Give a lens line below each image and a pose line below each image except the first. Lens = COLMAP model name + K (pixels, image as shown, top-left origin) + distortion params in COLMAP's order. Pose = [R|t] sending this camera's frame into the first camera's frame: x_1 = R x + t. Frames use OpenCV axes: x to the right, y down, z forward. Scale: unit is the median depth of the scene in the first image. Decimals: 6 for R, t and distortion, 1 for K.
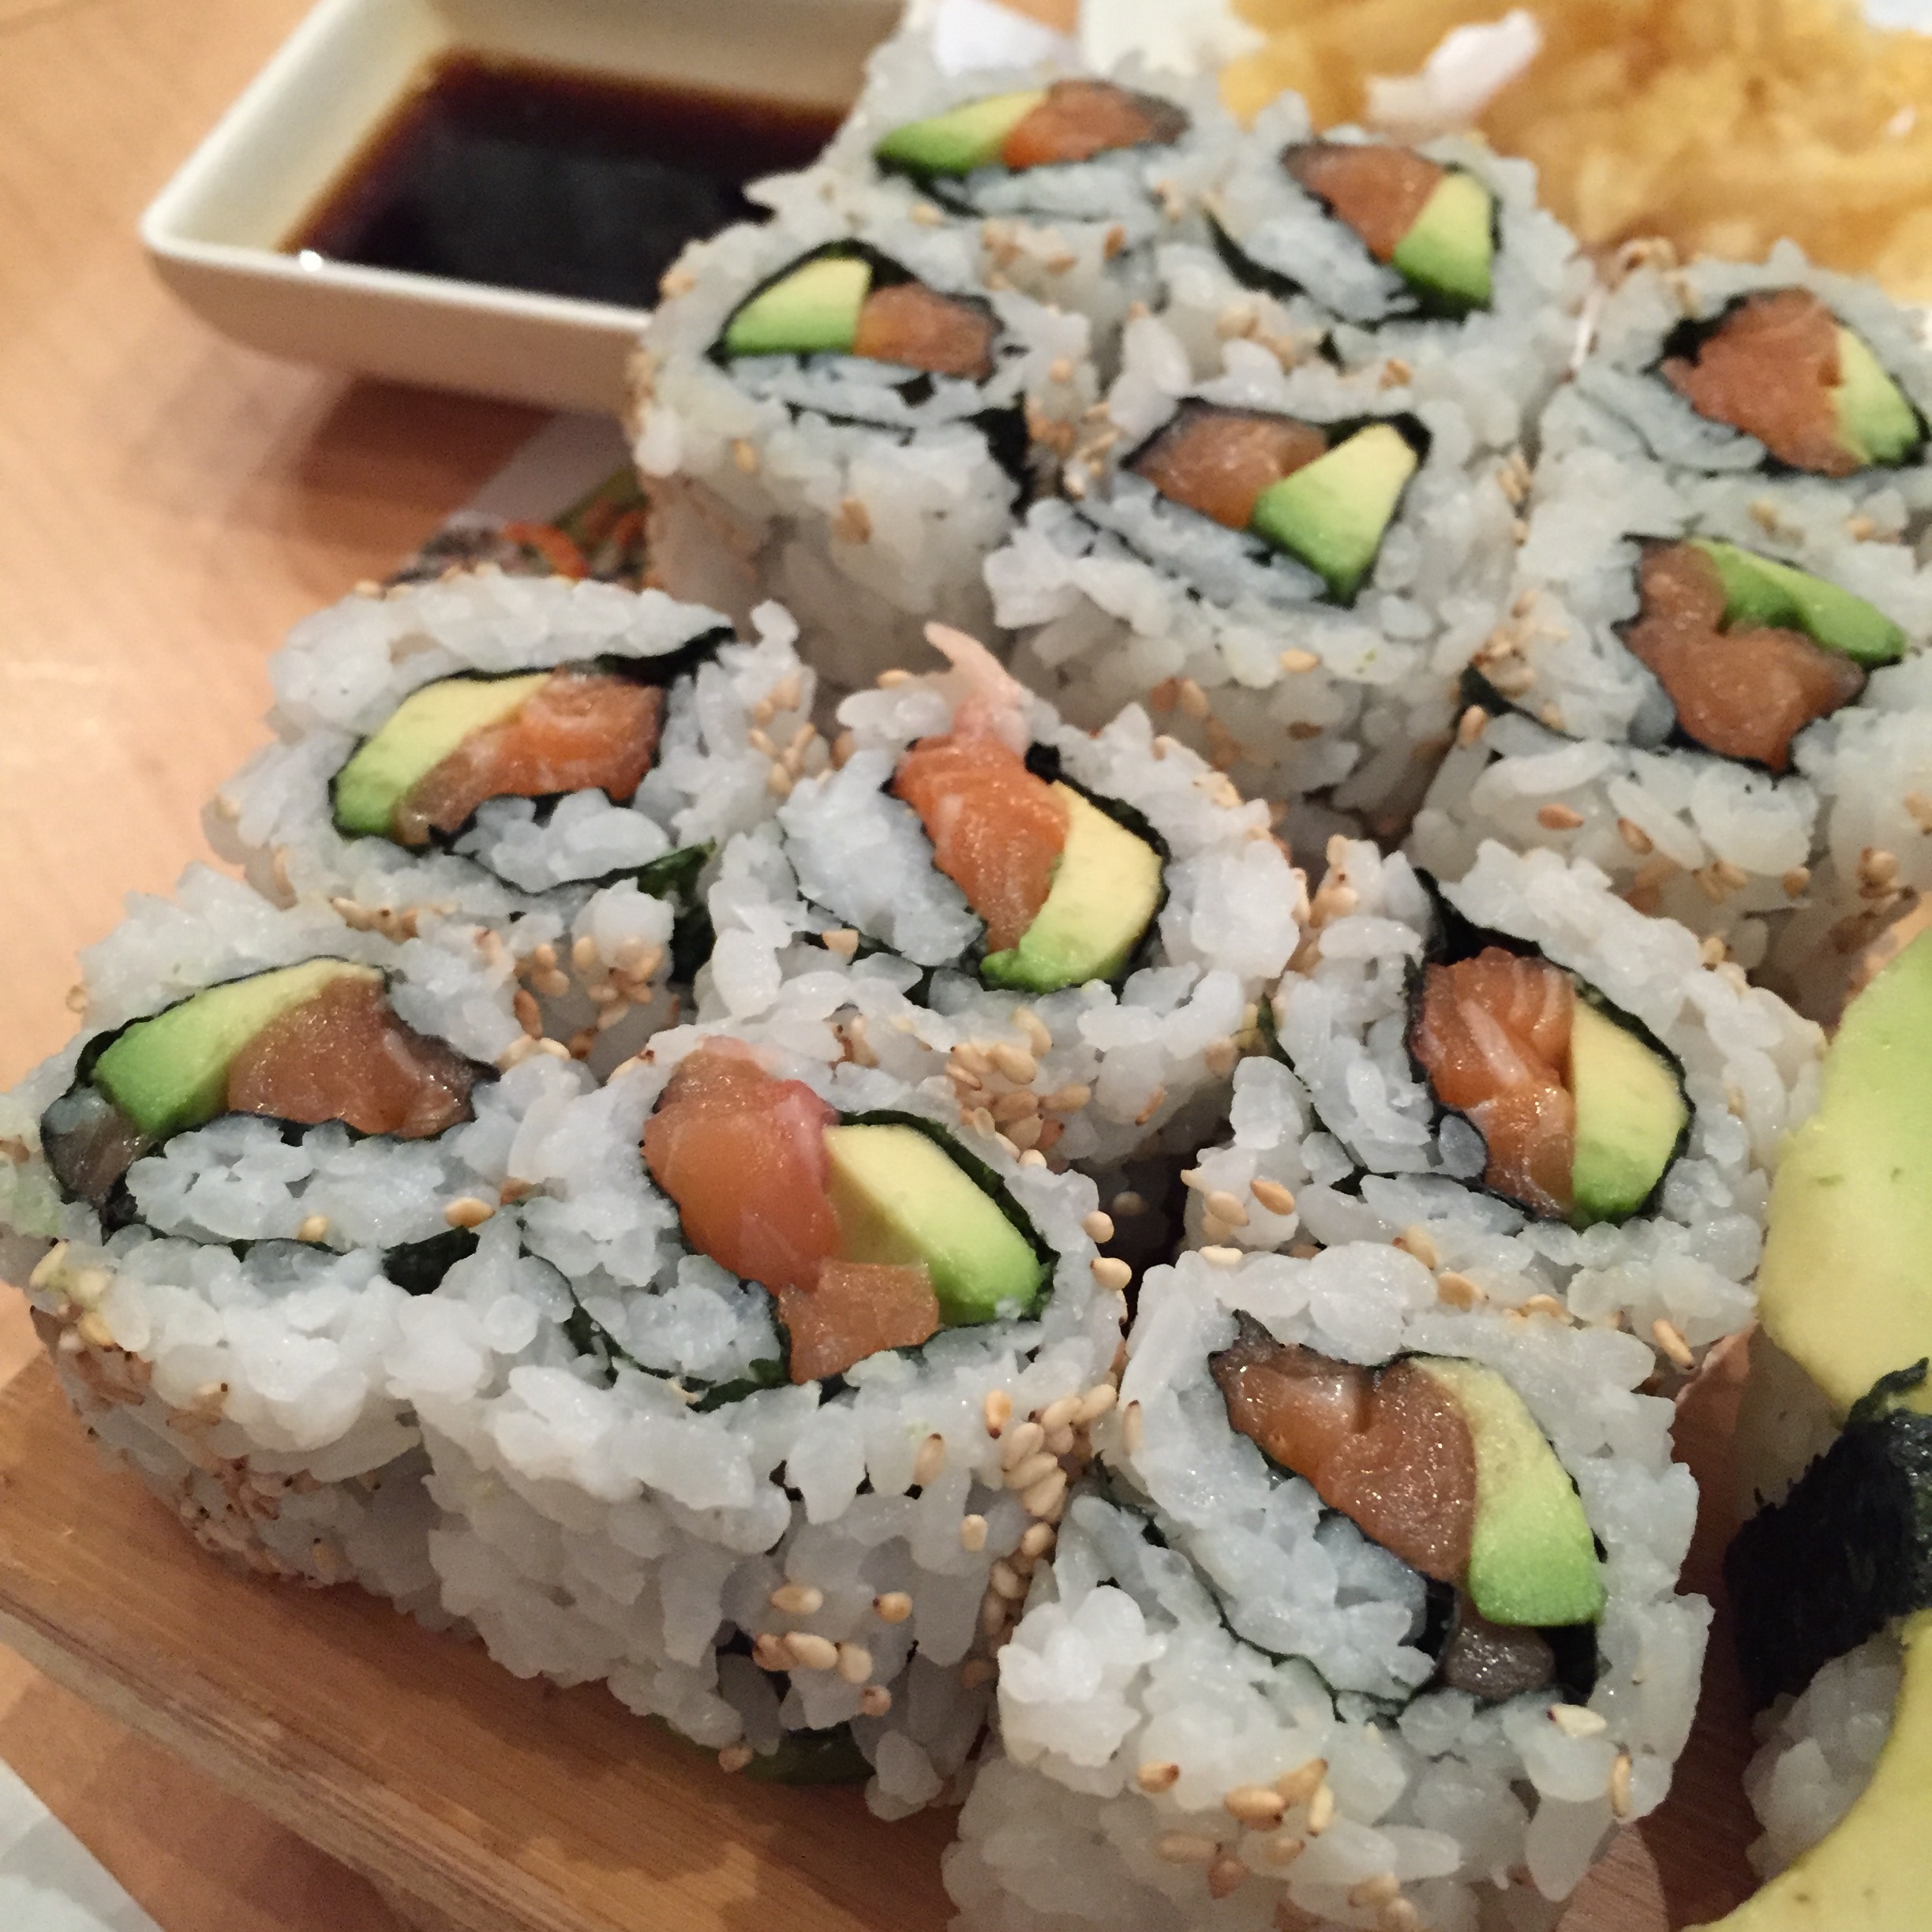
lens RADIAL K [[2261.8, 0, 924.1], [0, 2261.8, 971.1], [0, 0, 1]] dist [0.049044, -0.045841]
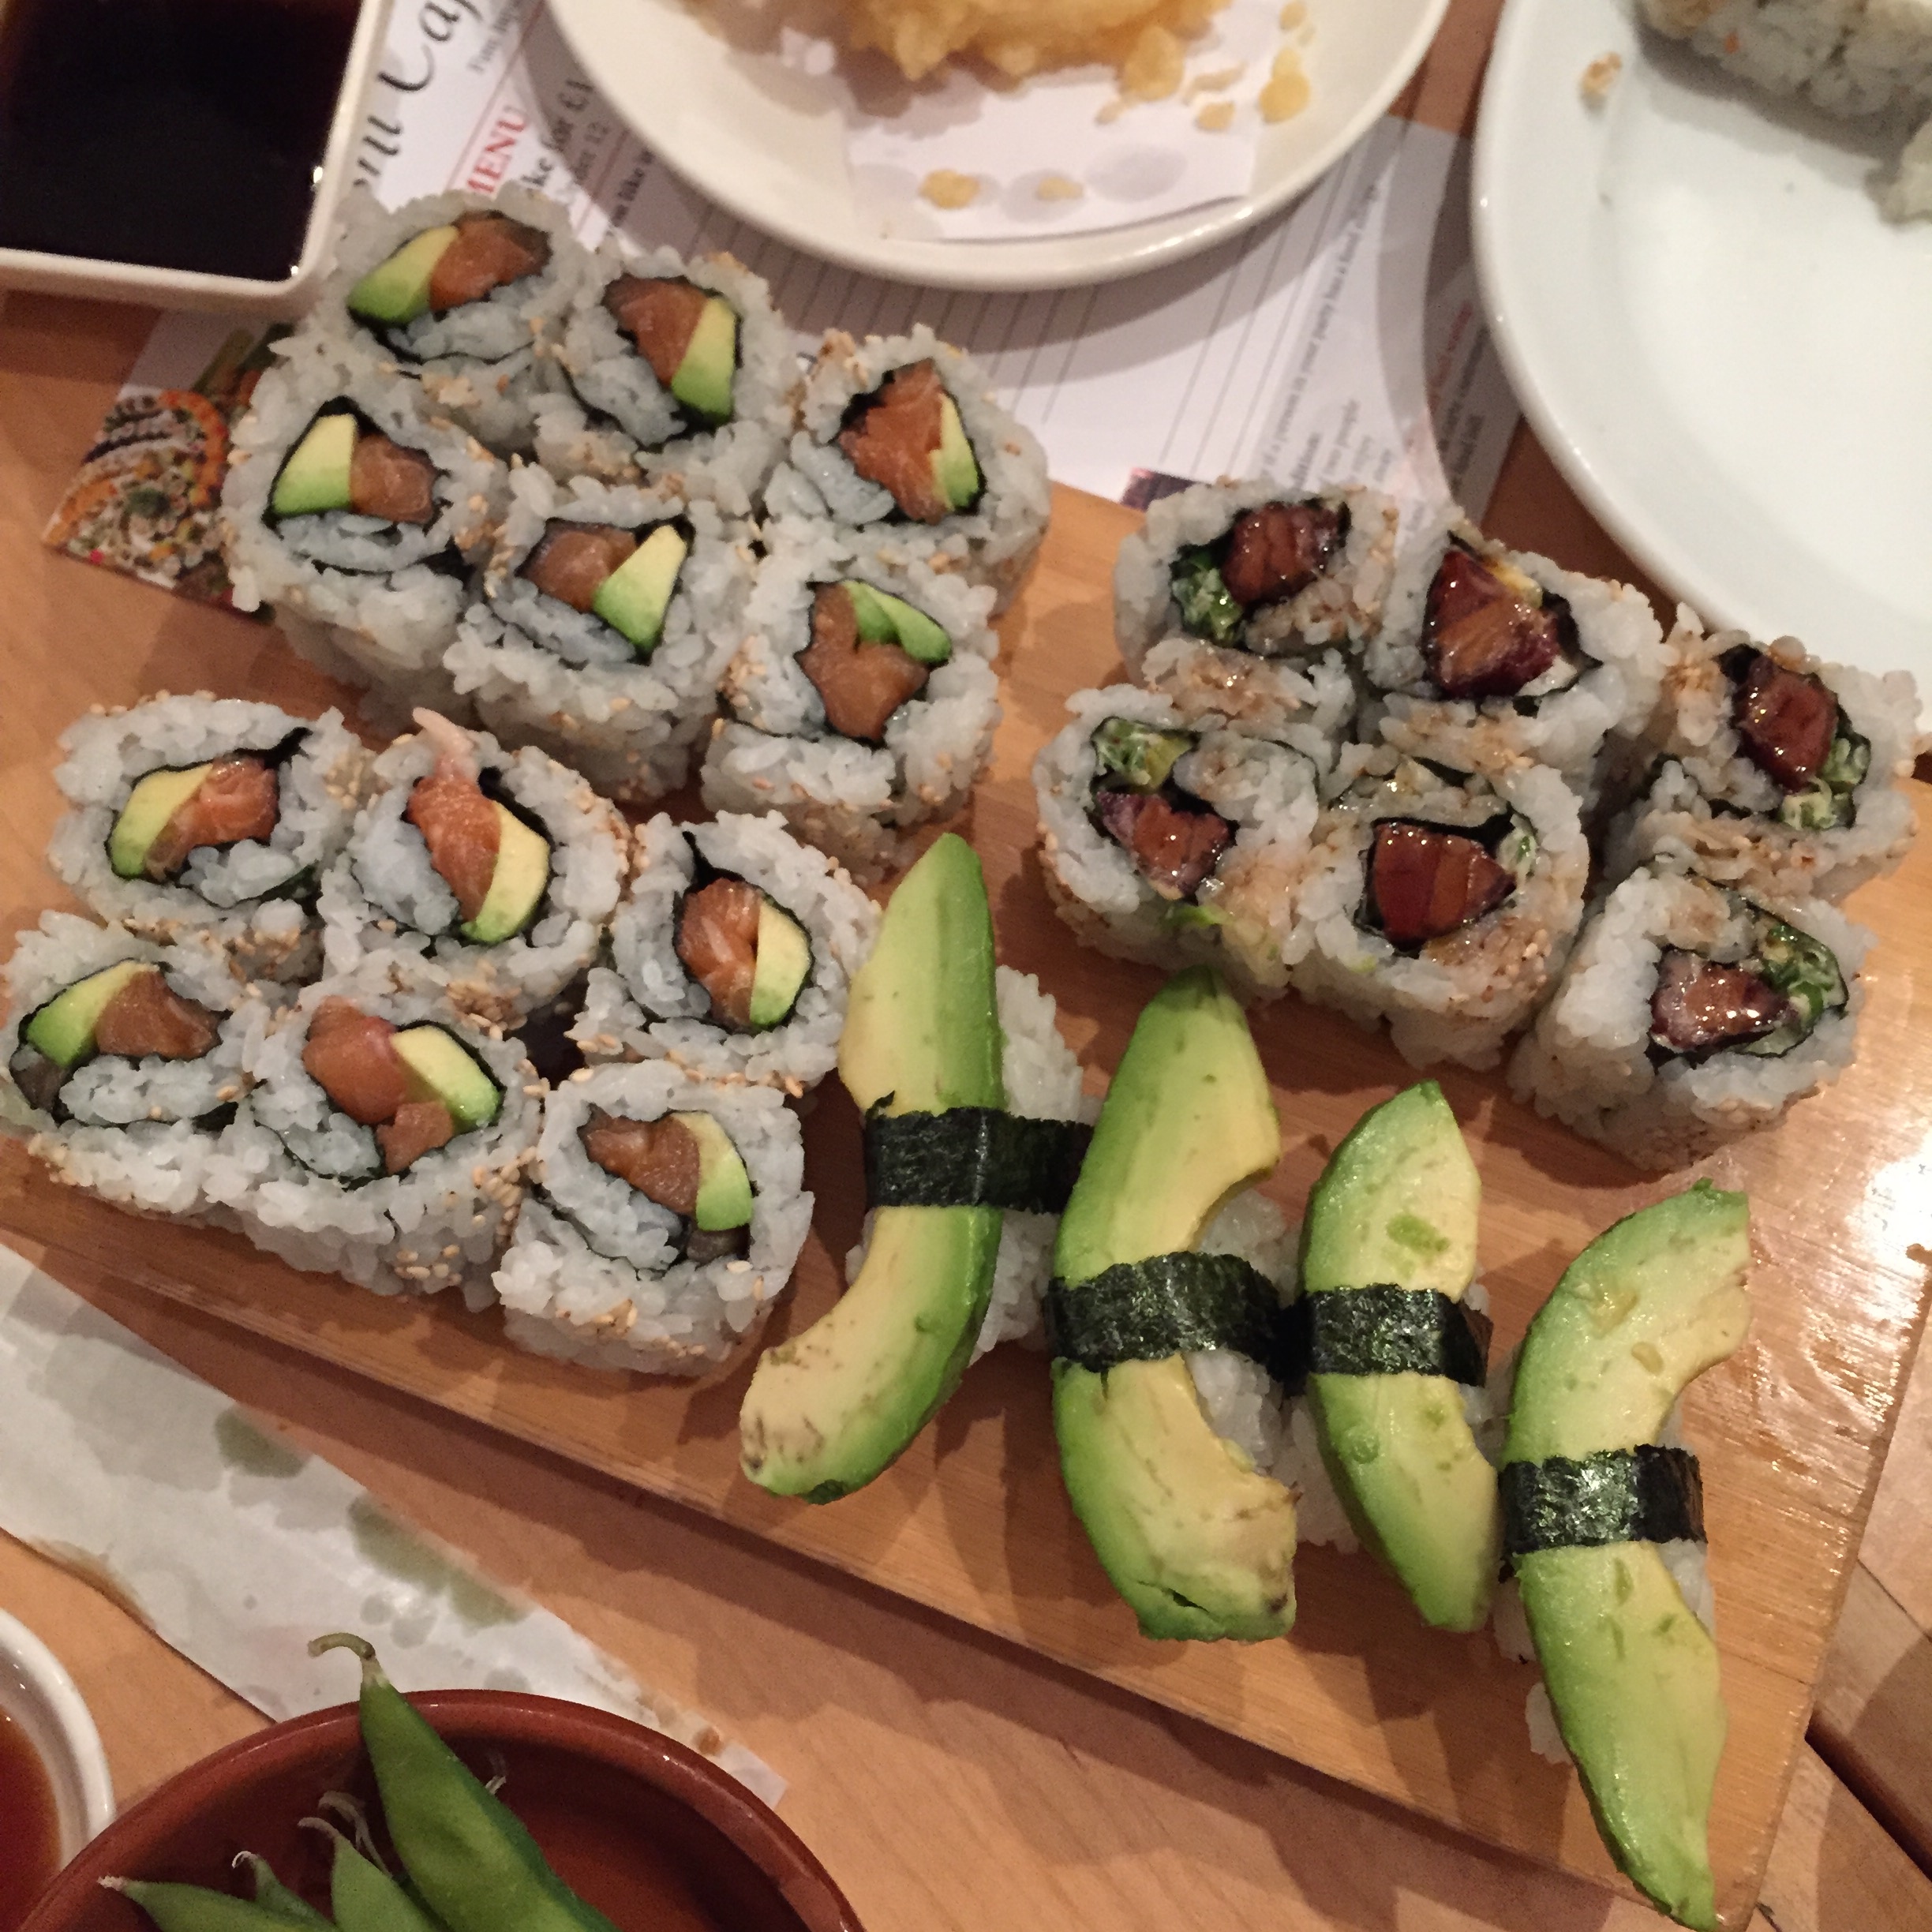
lens RADIAL K [[2261.8, 0, 924.1], [0, 2261.8, 971.1], [0, 0, 1]] dist [0.049044, -0.045841]
pose [[0.992159, -0.119460, 0.036733, 0.353957], [0.093996, 0.906942, 0.410634, -0.752773], [-0.082369, -0.403962, 0.911060, -0.874650]]
